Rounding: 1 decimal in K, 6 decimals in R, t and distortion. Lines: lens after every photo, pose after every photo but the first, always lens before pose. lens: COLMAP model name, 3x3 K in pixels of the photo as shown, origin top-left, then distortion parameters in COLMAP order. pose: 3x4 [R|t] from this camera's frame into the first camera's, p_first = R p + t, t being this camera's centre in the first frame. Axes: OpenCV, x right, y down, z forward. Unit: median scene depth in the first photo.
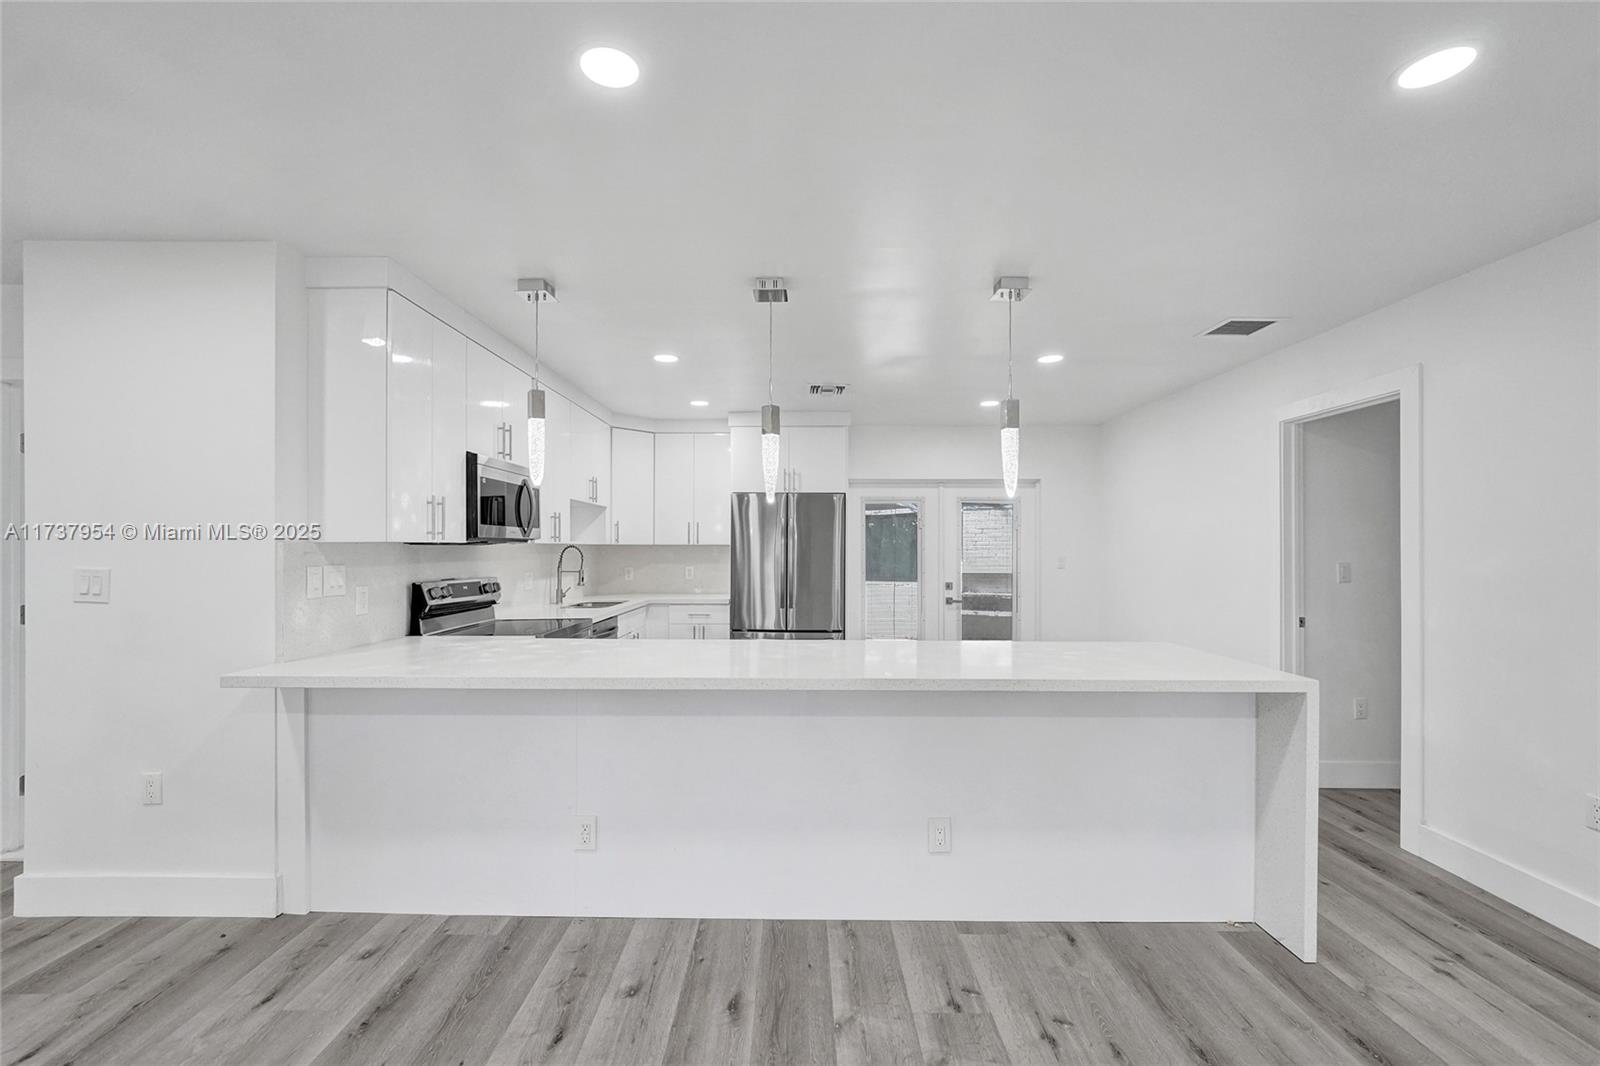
lens RADIAL K [[682.3, 0, 809.8], [0, 682.3, 542.4], [0, 0, 1]] dist [-0.013689, 0.003052]
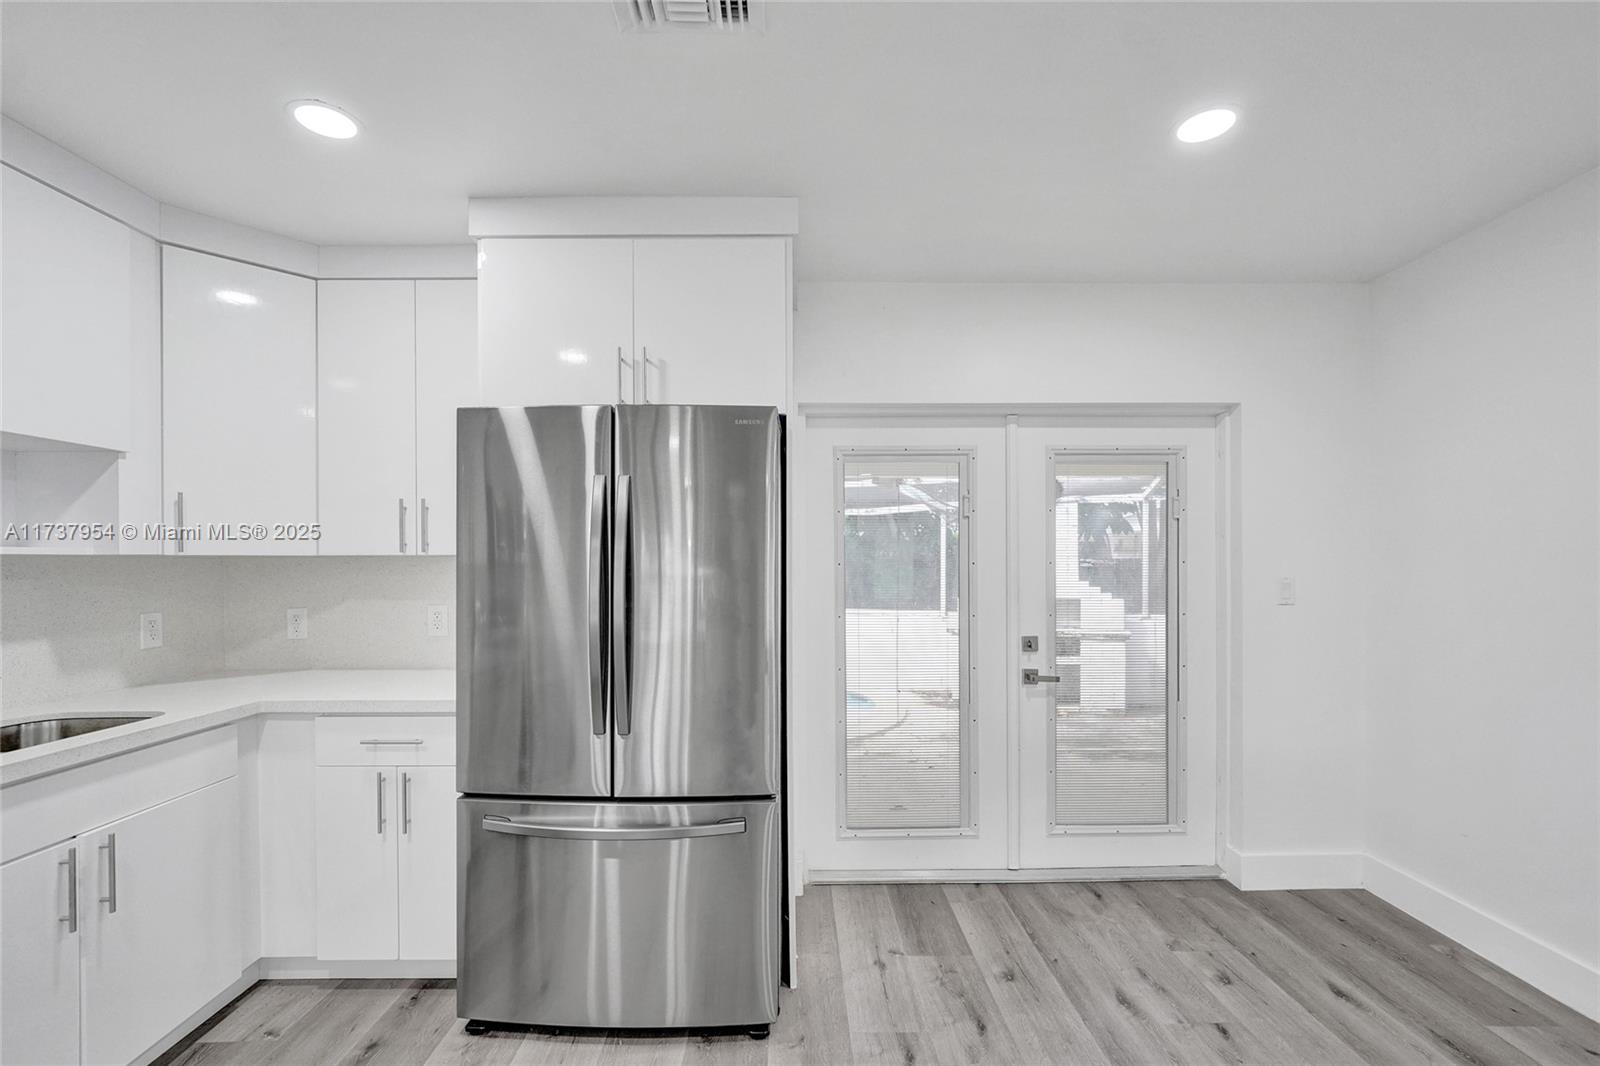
lens RADIAL K [[682.3, 0, 797.2], [0, 682.3, 580.2], [0, 0, 1]] dist [-0.013689, 0.003052]
pose [[0.999953, -0.008013, -0.005461, 0.084718], [0.008189, 0.999419, 0.033090, 0.009532], [0.005193, -0.033134, 0.999437, 0.877850]]
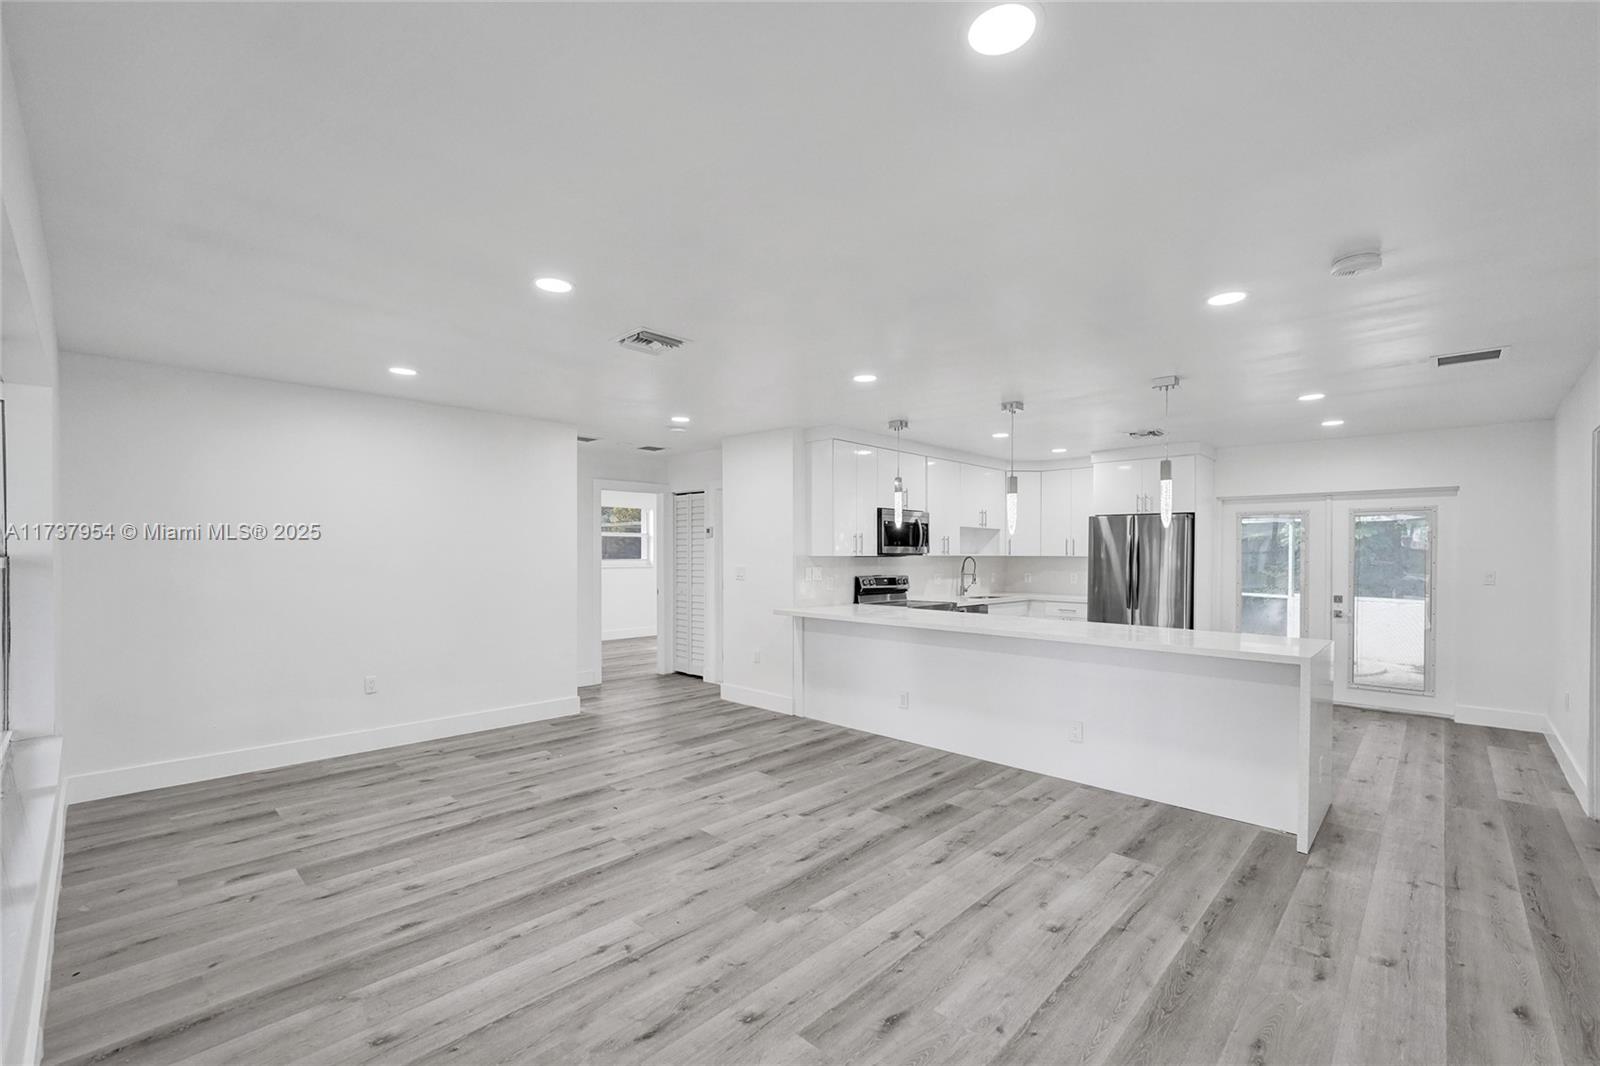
lens RADIAL K [[682.3, 0, 796.4], [0, 682.3, 536.8], [0, 0, 1]] dist [-0.013689, 0.003052]
pose [[0.720616, -0.014571, -0.693182, 0.511929], [0.000663, 0.999793, -0.020326, -0.011059], [0.693335, 0.014188, 0.720476, -0.416393]]
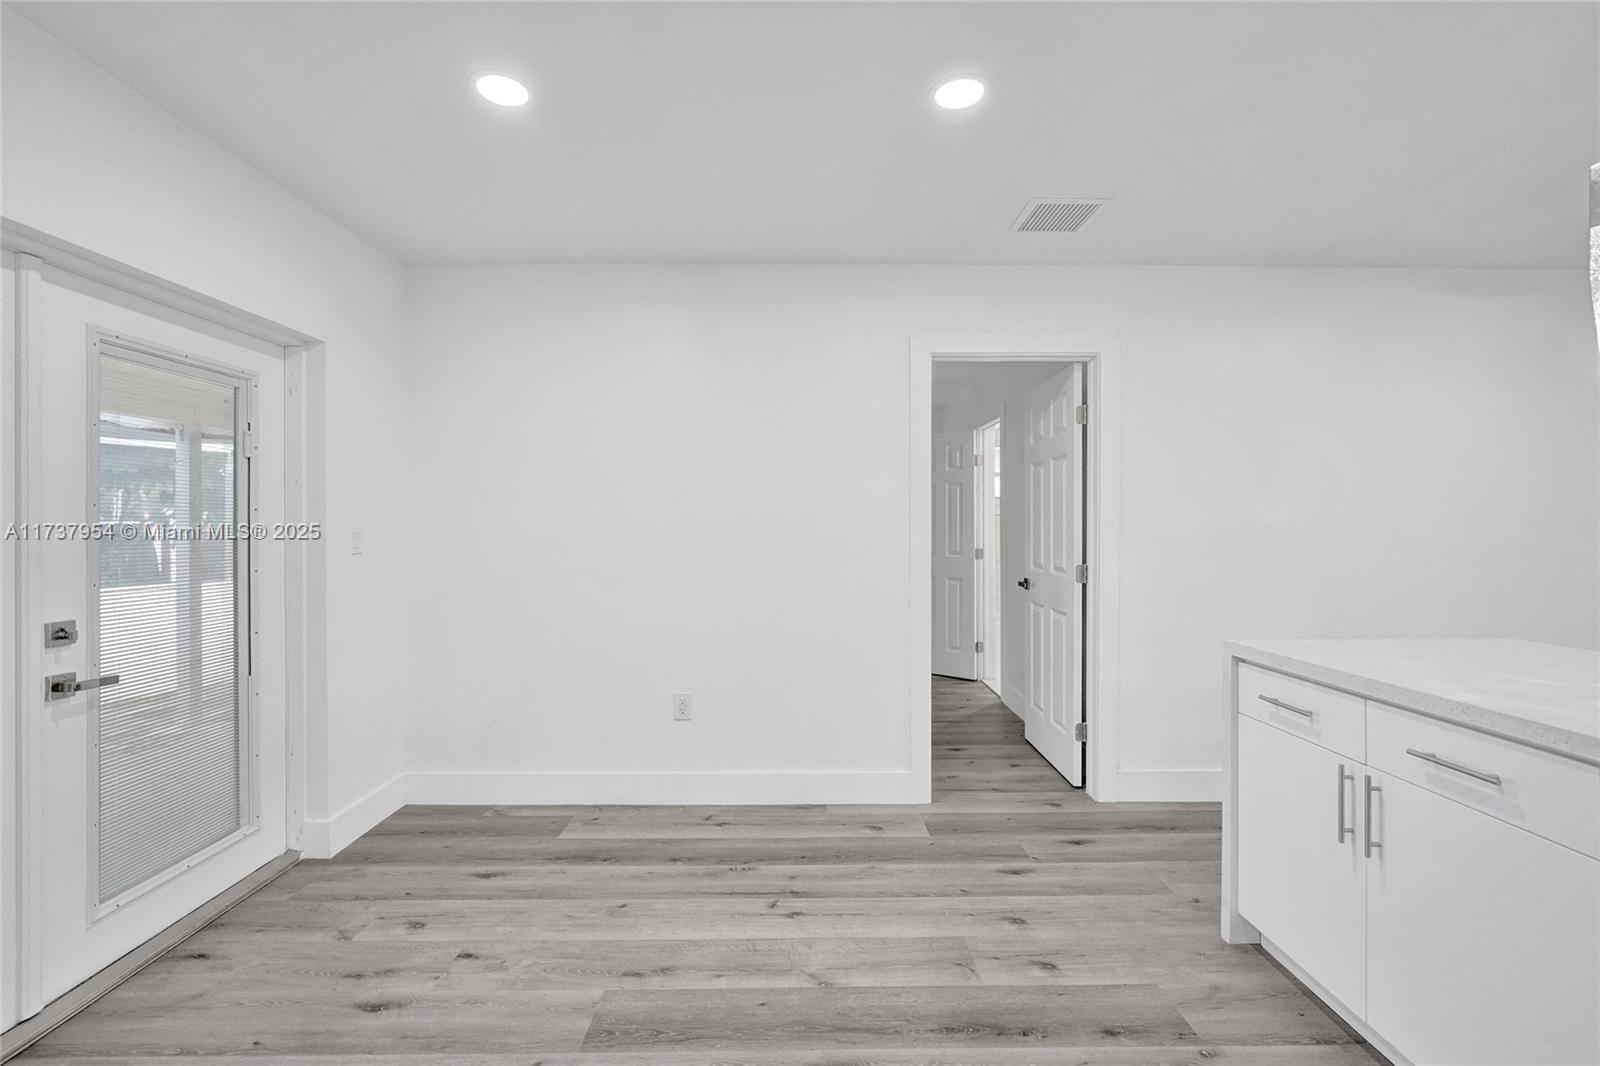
lens RADIAL K [[682.3, 0, 803.2], [0, 682.3, 540.1], [0, 0, 1]] dist [-0.013689, 0.003052]
pose [[0.003856, -0.025126, 0.999677, -0.123405], [-0.006420, 0.999663, 0.025150, 0.027150], [-0.999972, -0.006514, 0.003694, 1.115534]]
